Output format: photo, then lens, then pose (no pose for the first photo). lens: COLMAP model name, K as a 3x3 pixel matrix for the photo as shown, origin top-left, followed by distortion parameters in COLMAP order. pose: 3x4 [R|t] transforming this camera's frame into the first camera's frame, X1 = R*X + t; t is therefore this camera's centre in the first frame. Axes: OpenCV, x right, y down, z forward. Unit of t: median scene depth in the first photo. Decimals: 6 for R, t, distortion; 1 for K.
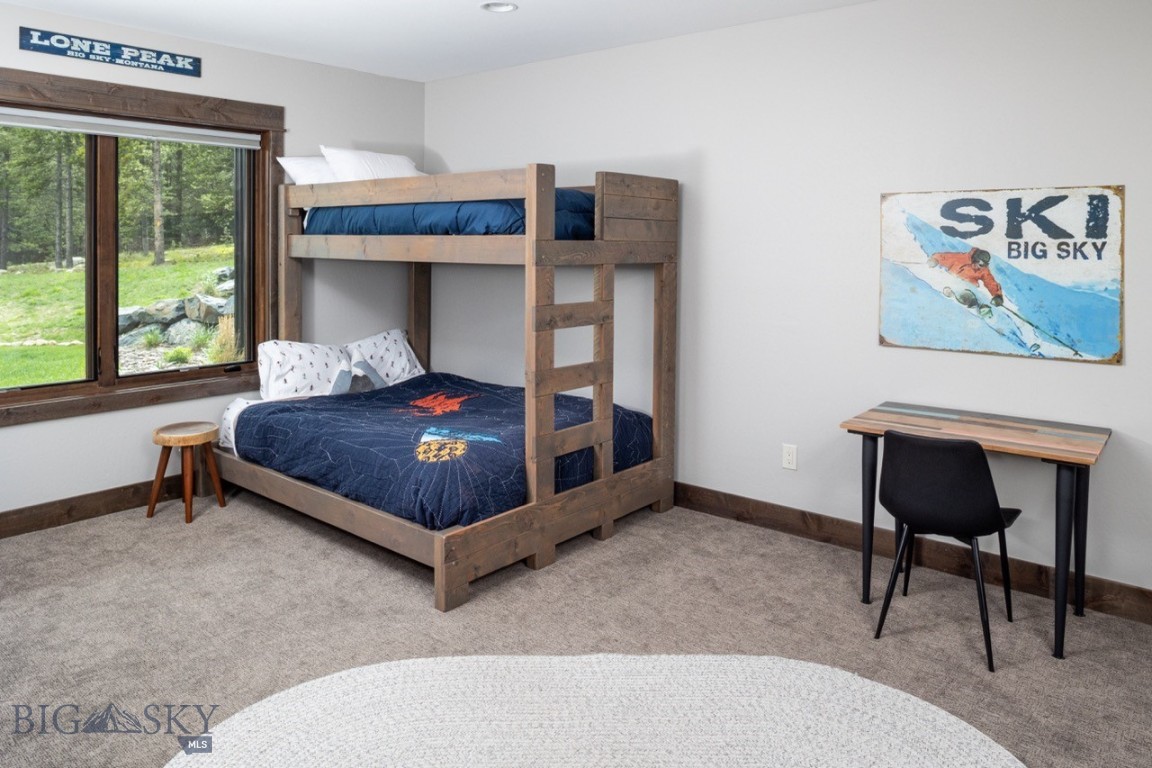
lens RADIAL K [[799.8, 0, 575.6], [0, 799.8, 249.4], [0, 0, 1]] dist [-0.056162, 0.034995]
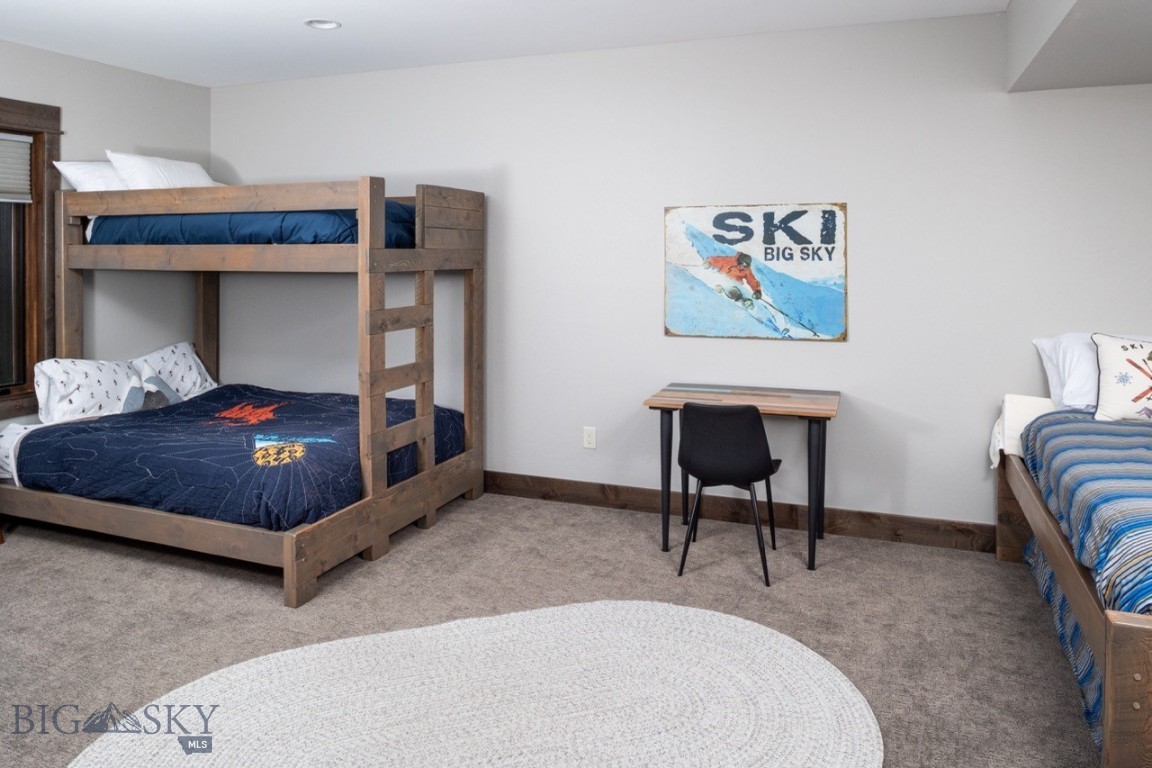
lens RADIAL K [[799.8, 0, 575.6], [0, 799.8, 249.4], [0, 0, 1]] dist [-0.056162, 0.034995]
pose [[0.947078, -0.007272, 0.320921, -0.126766], [0.010454, 0.999912, -0.008192, 0.000933], [-0.320834, 0.011113, 0.947070, -0.087091]]
